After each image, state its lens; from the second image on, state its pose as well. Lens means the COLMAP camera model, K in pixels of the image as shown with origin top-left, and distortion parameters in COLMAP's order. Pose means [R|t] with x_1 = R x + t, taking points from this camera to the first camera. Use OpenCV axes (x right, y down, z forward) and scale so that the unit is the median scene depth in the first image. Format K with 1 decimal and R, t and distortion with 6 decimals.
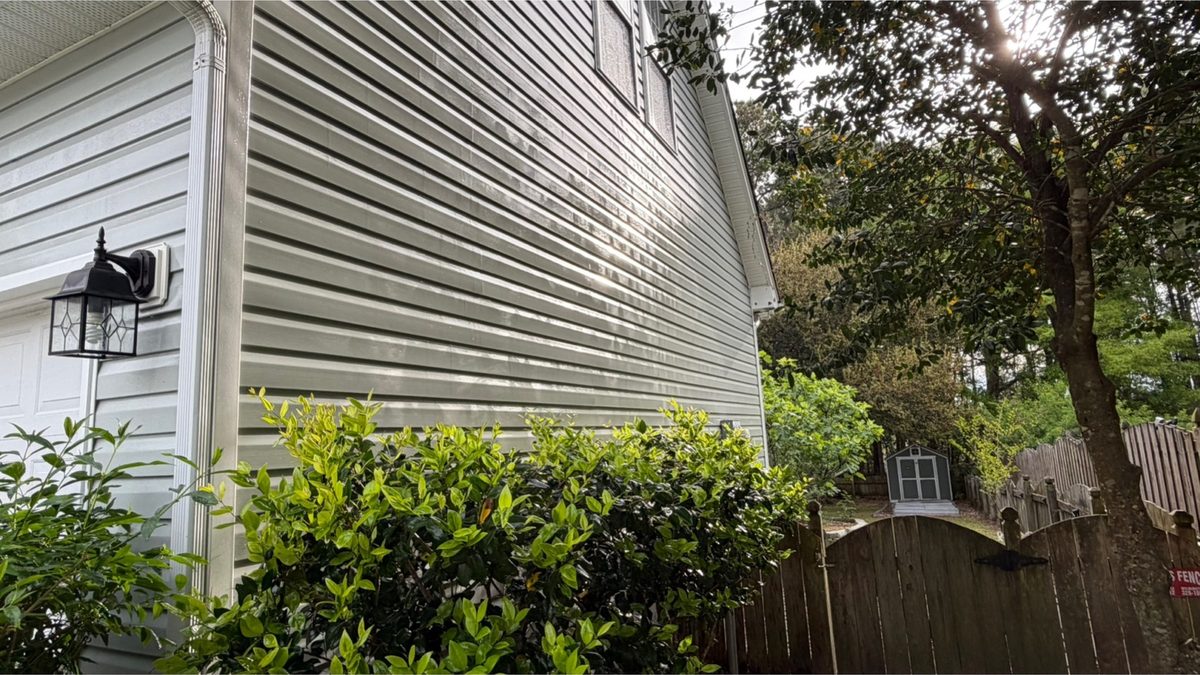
lens RADIAL K [[678.3, 0, 570.8], [0, 678.3, 328.2], [0, 0, 1]] dist [0.000788, 0.003669]
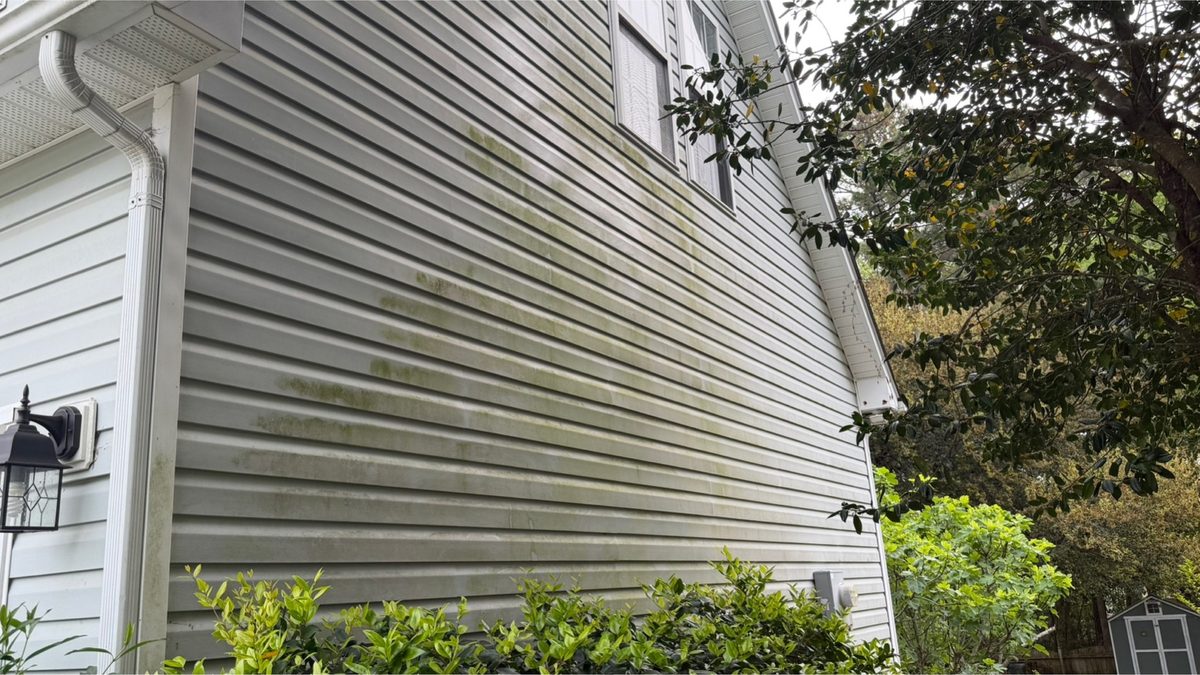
lens RADIAL K [[951.6, 0, 552.0], [0, 951.6, 338.6], [0, 0, 1]] dist [0.102977, -0.110480]
pose [[0.995727, -0.038228, -0.084066, 0.096461], [0.030079, 0.994911, -0.096160, -0.055276], [0.087314, 0.093221, 0.991810, -0.184946]]
